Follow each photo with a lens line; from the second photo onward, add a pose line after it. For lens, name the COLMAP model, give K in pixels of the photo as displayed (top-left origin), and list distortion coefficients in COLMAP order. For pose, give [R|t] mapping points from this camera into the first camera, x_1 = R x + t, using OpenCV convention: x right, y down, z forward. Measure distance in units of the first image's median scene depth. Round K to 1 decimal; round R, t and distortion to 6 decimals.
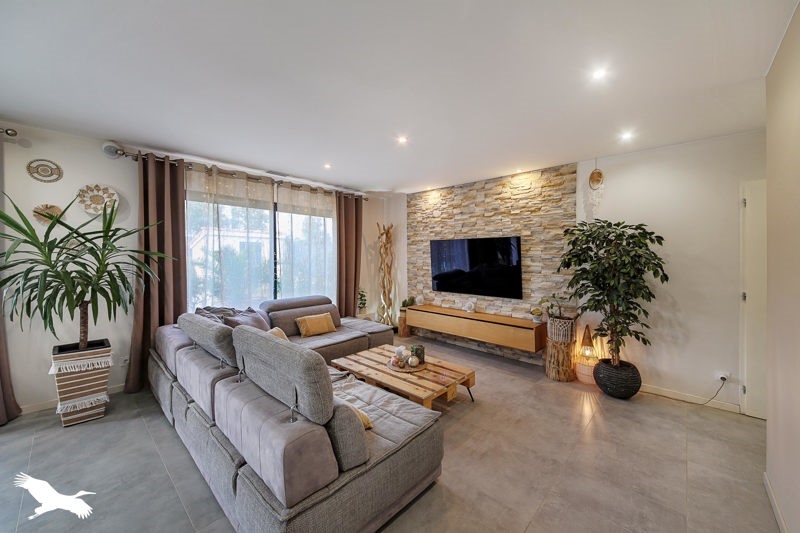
lens RADIAL K [[300.7, 0, 398.2], [0, 300.7, 262.7], [0, 0, 1]] dist [0.000790, 0.000036]
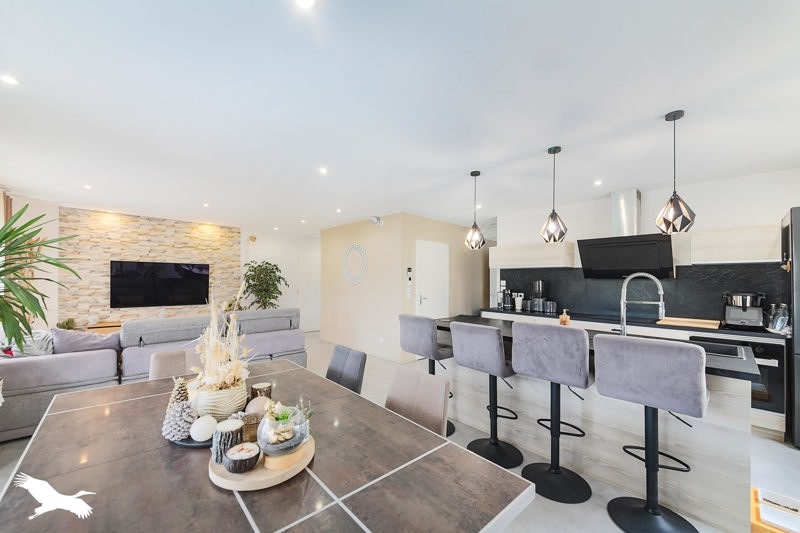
lens RADIAL K [[300.7, 0, 400.2], [0, 300.7, 274.8], [0, 0, 1]] dist [0.000790, 0.000036]
pose [[0.051607, 0.016250, 0.998535, -1.038752], [0.009340, 0.999816, -0.016754, 0.003797], [-0.998624, 0.010191, 0.051445, -0.086770]]
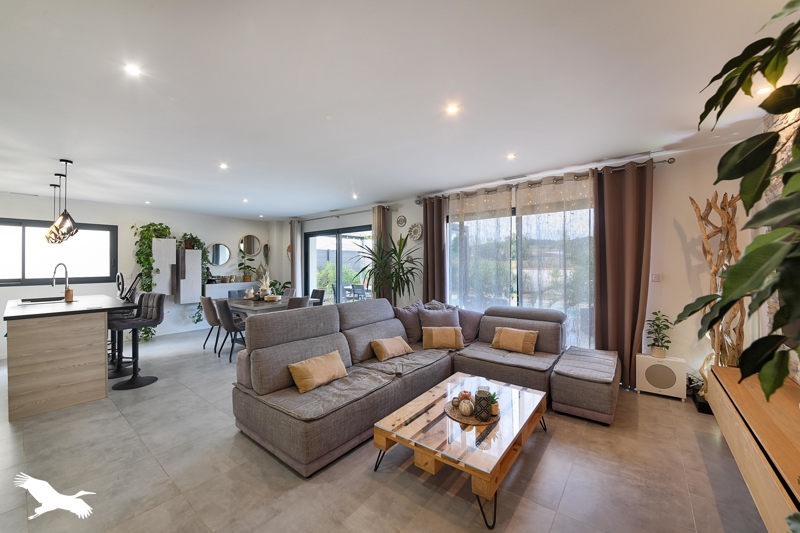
lens RADIAL K [[300.7, 0, 399.1], [0, 300.7, 265.1], [0, 0, 1]] dist [0.000790, 0.000036]
pose [[0.100138, -0.007069, -0.994948, 0.477383], [-0.004427, 0.999962, -0.007550, -0.002940], [0.994964, 0.005160, 0.100103, 0.483435]]
